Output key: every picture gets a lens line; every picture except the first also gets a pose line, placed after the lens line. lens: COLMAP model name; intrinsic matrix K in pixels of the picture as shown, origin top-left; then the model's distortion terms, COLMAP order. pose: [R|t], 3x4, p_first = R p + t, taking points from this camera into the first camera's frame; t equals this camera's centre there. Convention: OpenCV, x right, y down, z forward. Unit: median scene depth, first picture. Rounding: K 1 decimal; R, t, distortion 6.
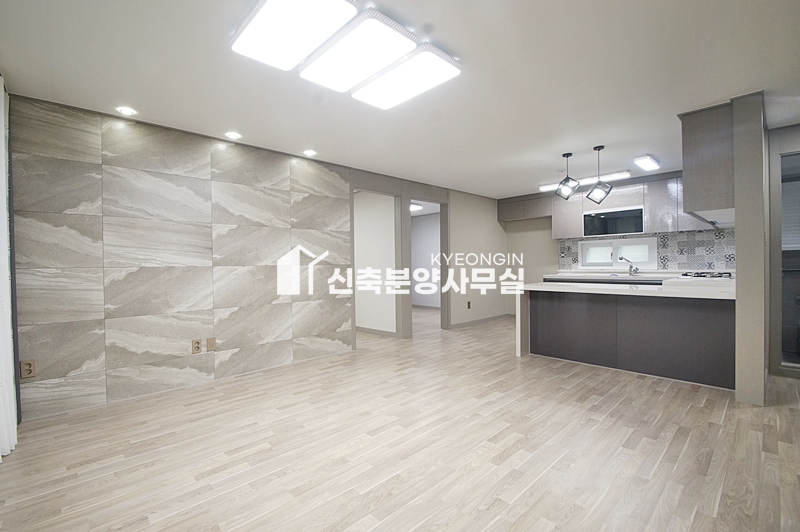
lens RADIAL K [[353.4, 0, 384.1], [0, 353.4, 268.1], [0, 0, 1]] dist [0.008987, -0.013275]
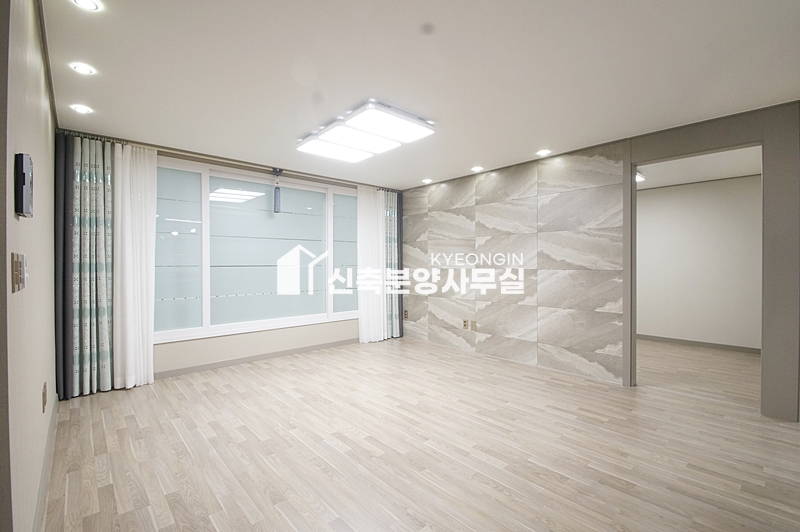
lens RADIAL K [[353.4, 0, 383.6], [0, 353.4, 269.4], [0, 0, 1]] dist [0.008987, -0.013275]
pose [[-0.028756, 0.028528, -0.999179, 0.969263], [-0.007016, 0.999562, 0.028741, -0.043530], [0.999562, 0.007836, -0.028543, 0.754493]]
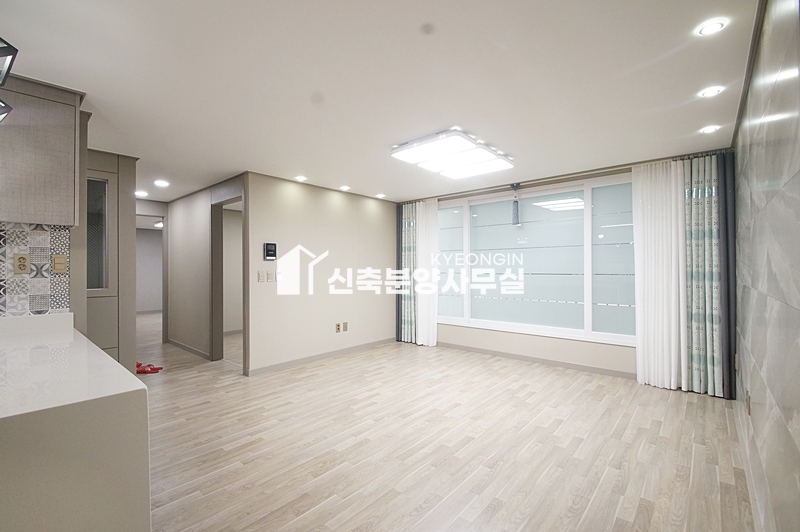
lens RADIAL K [[353.4, 0, 382.8], [0, 353.4, 269.2], [0, 0, 1]] dist [0.008987, -0.013275]
pose [[-0.995914, 0.018166, -0.088465, 0.275087], [0.017007, 0.999760, 0.013841, -0.065240], [0.088695, 0.012280, -0.995983, 1.741506]]
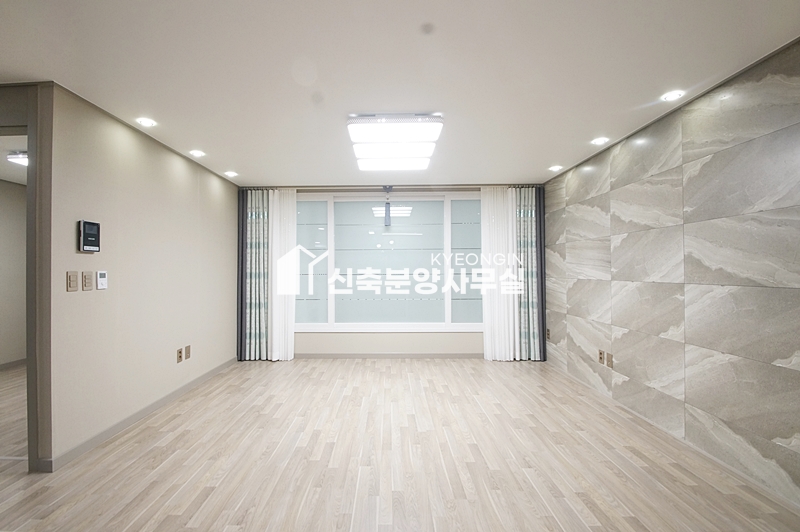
lens RADIAL K [[353.4, 0, 382.9], [0, 353.4, 268.6], [0, 0, 1]] dist [0.008987, -0.013275]
pose [[-0.688815, 0.012871, -0.724823, 0.704626], [0.006761, 0.999913, 0.011331, -0.057308], [0.724905, 0.002904, -0.688842, 1.333721]]
